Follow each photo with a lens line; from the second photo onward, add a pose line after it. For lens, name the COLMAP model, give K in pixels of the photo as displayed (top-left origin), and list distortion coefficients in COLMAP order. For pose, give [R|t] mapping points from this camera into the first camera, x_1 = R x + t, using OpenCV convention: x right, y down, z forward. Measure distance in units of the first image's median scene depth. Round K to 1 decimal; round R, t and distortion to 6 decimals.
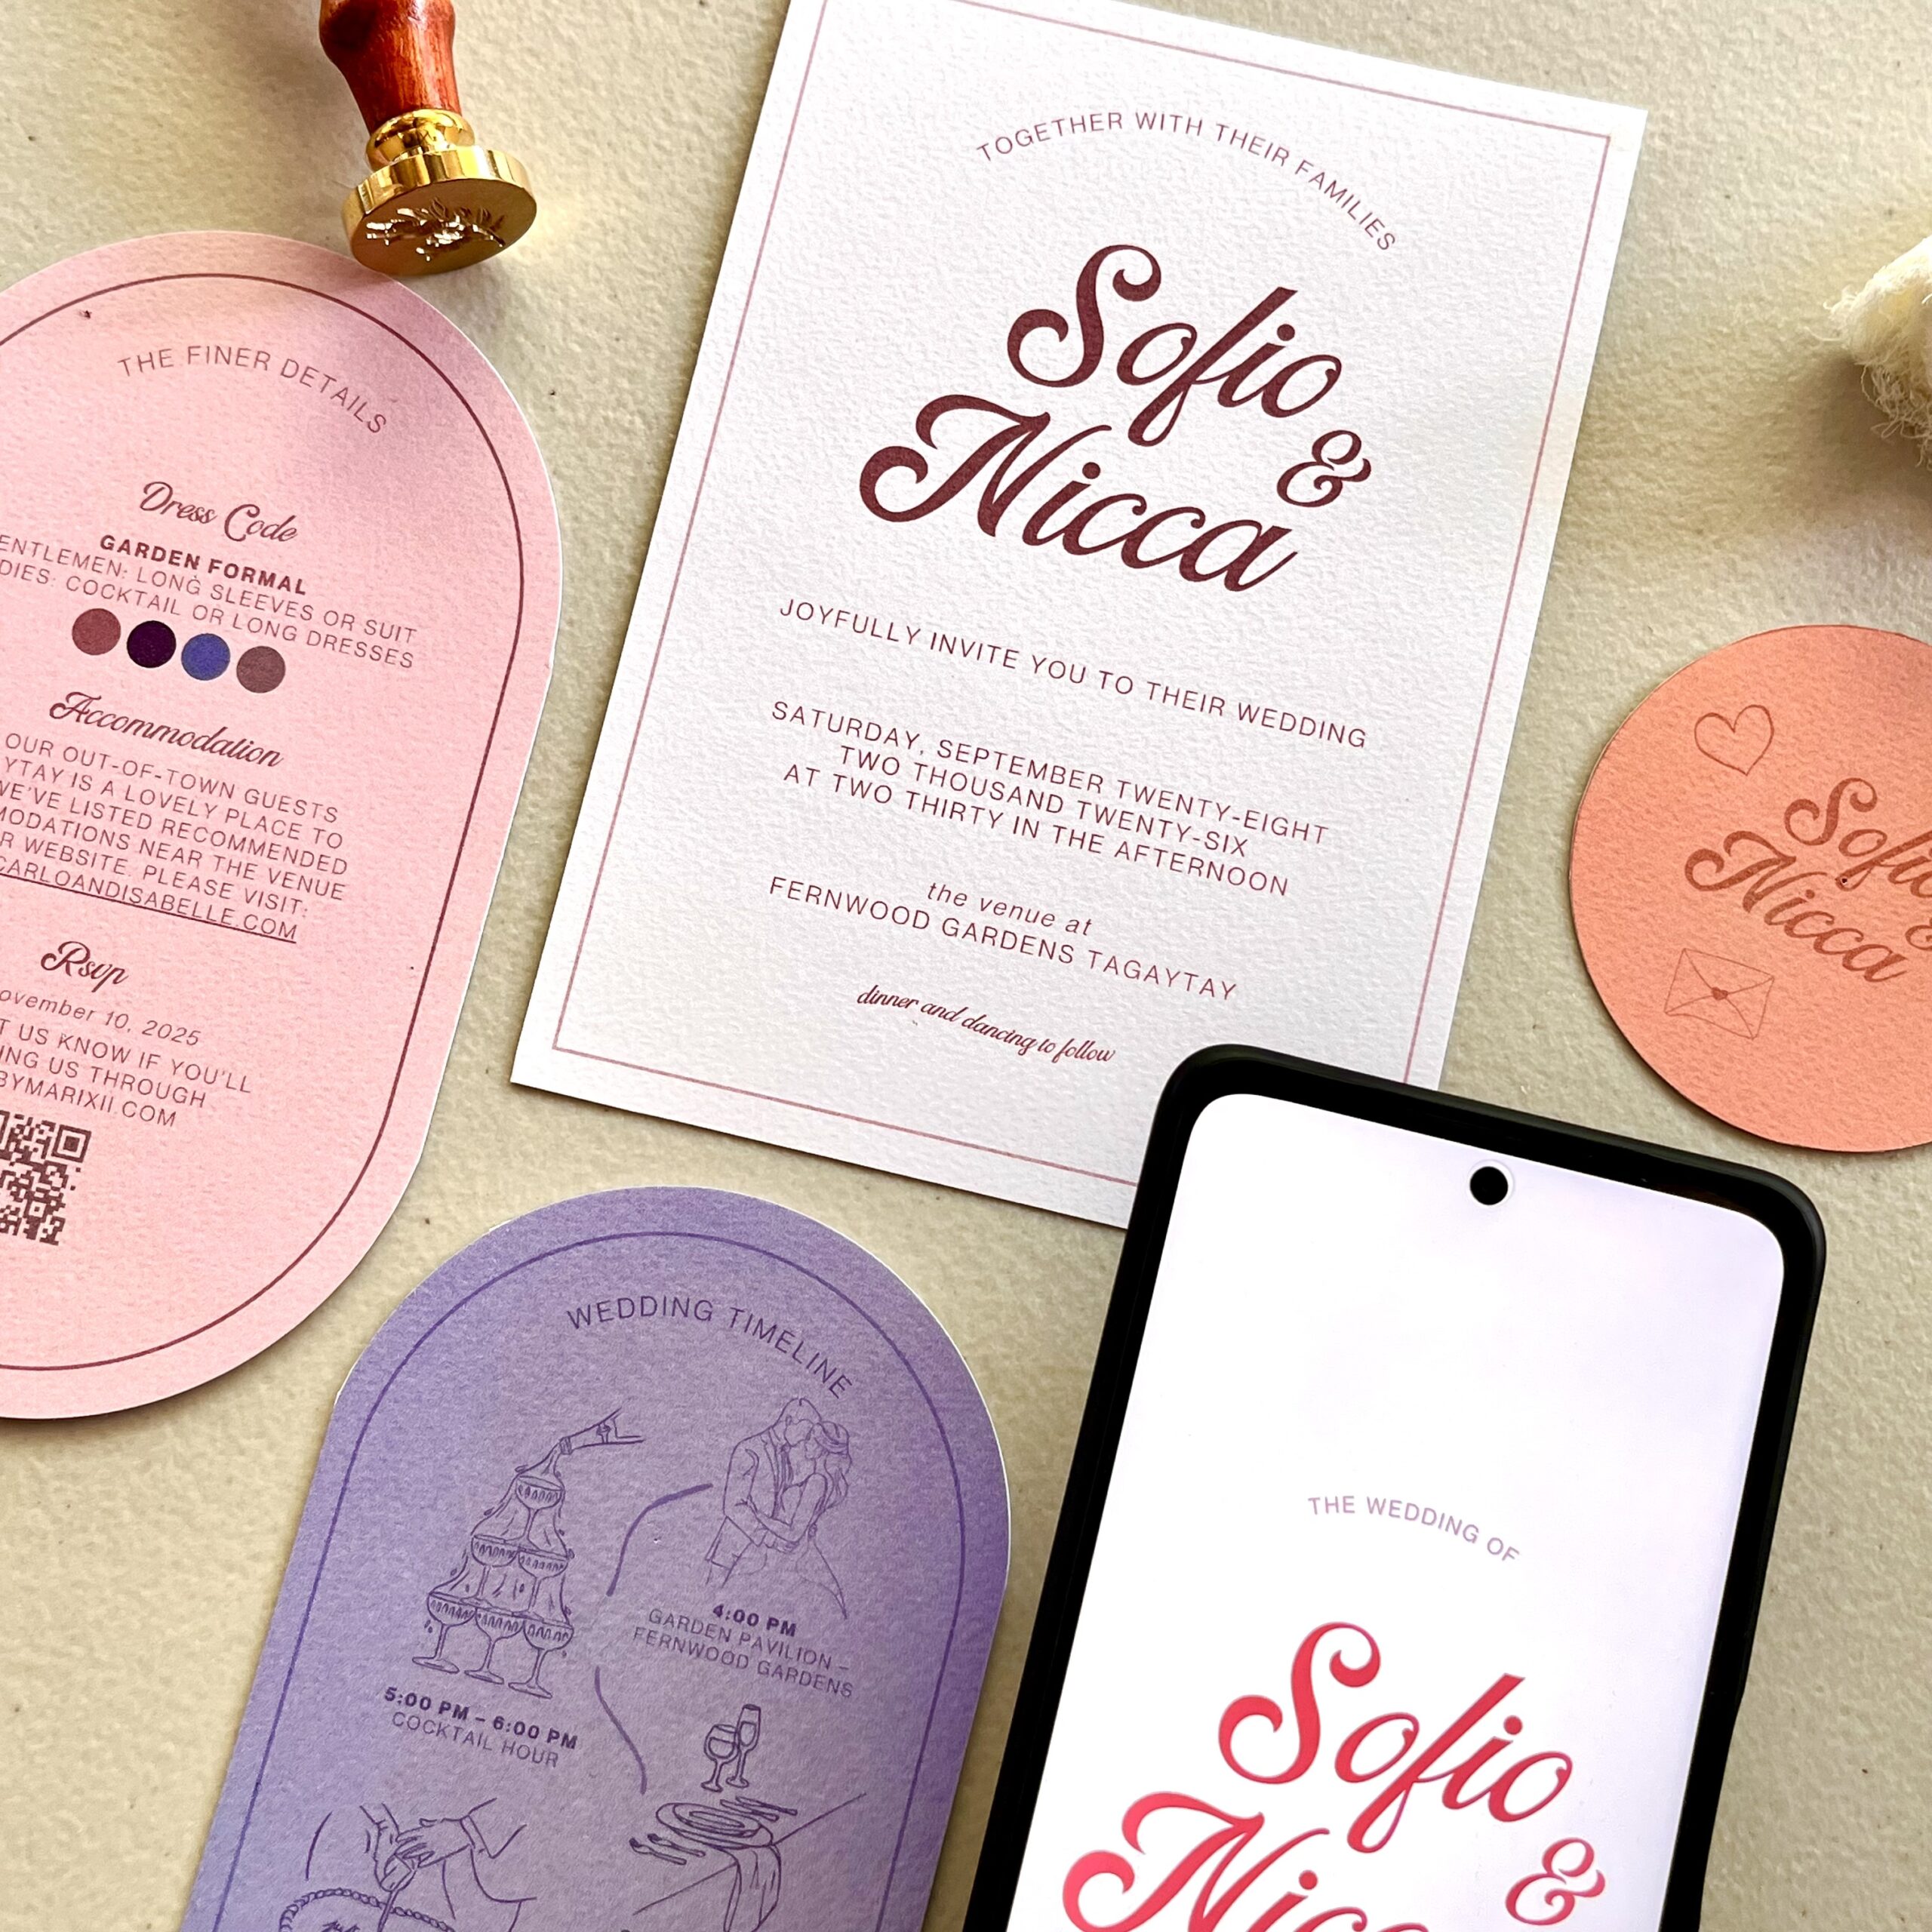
lens RADIAL K [[2570.8, 0, 956.7], [0, 2570.8, 971.0], [0, 0, 1]] dist [-0.011036, 0.000000]
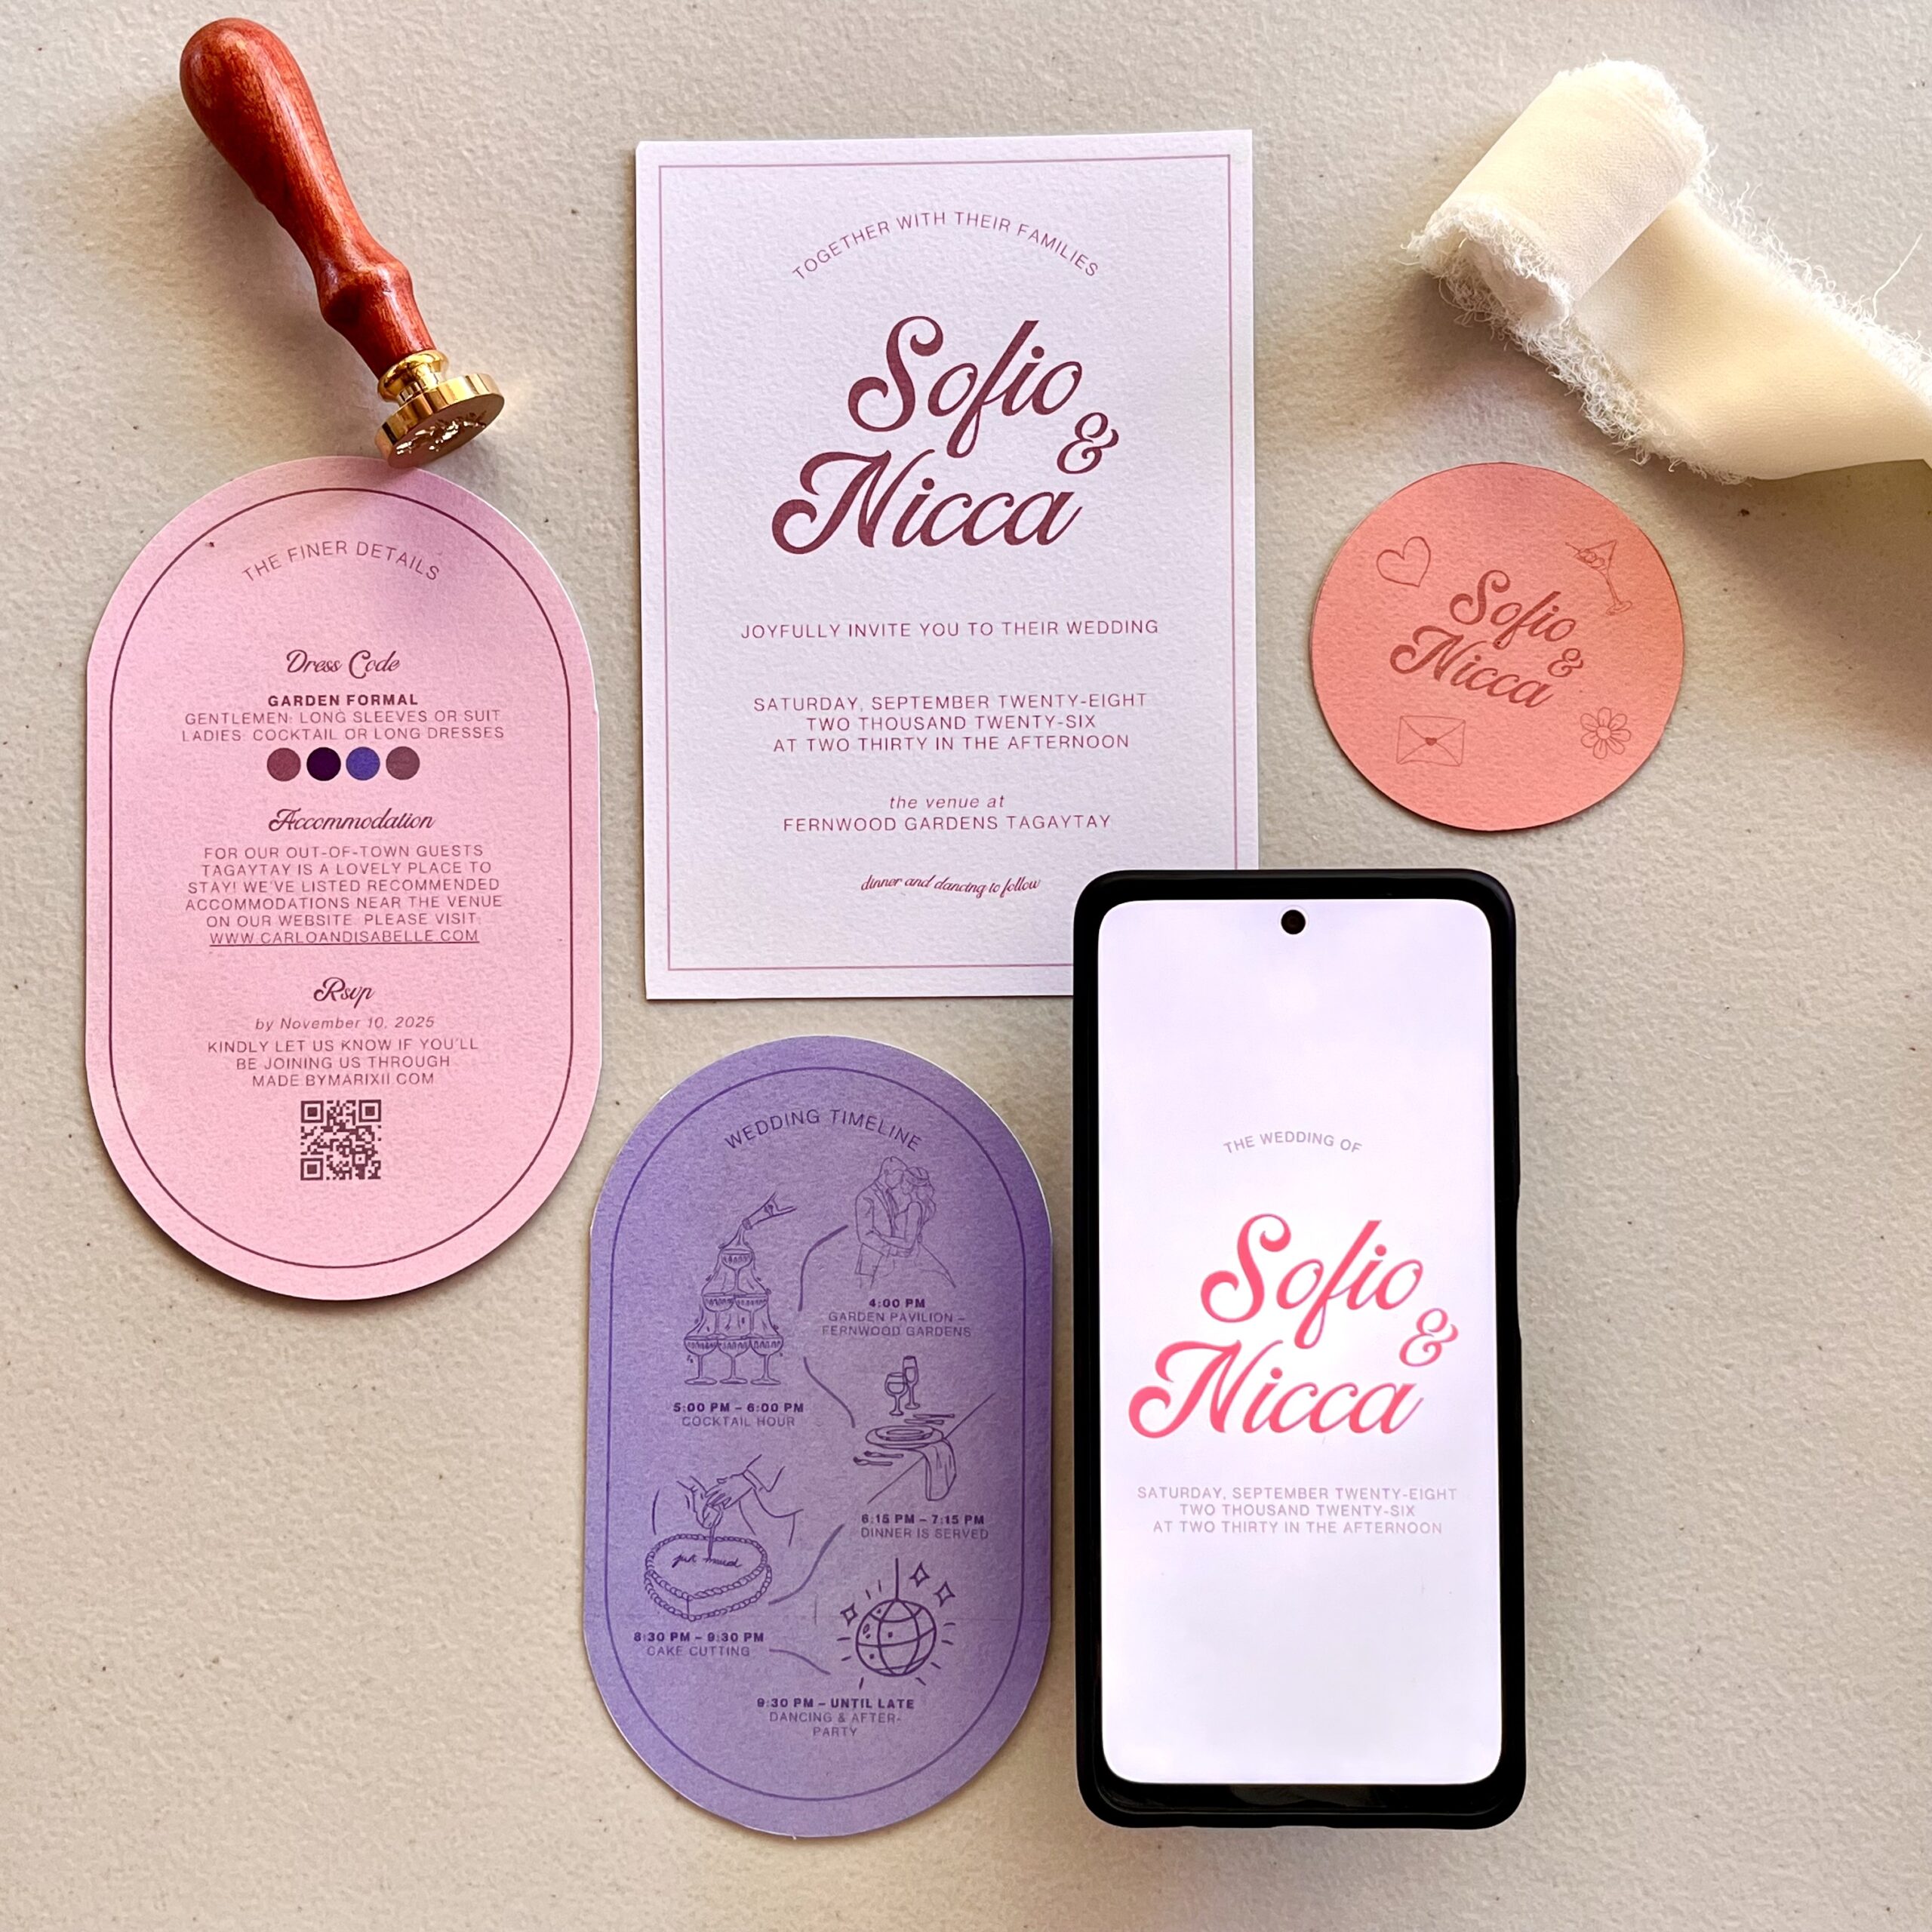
lens RADIAL K [[2570.8, 0, 958.6], [0, 2570.8, 969.9], [0, 0, 1]] dist [-0.011036, 0.000000]
pose [[0.970399, -0.241450, -0.005252, 0.011682], [0.240183, 0.962578, 0.125523, -0.113878], [-0.025252, -0.123069, 0.992077, -0.461862]]
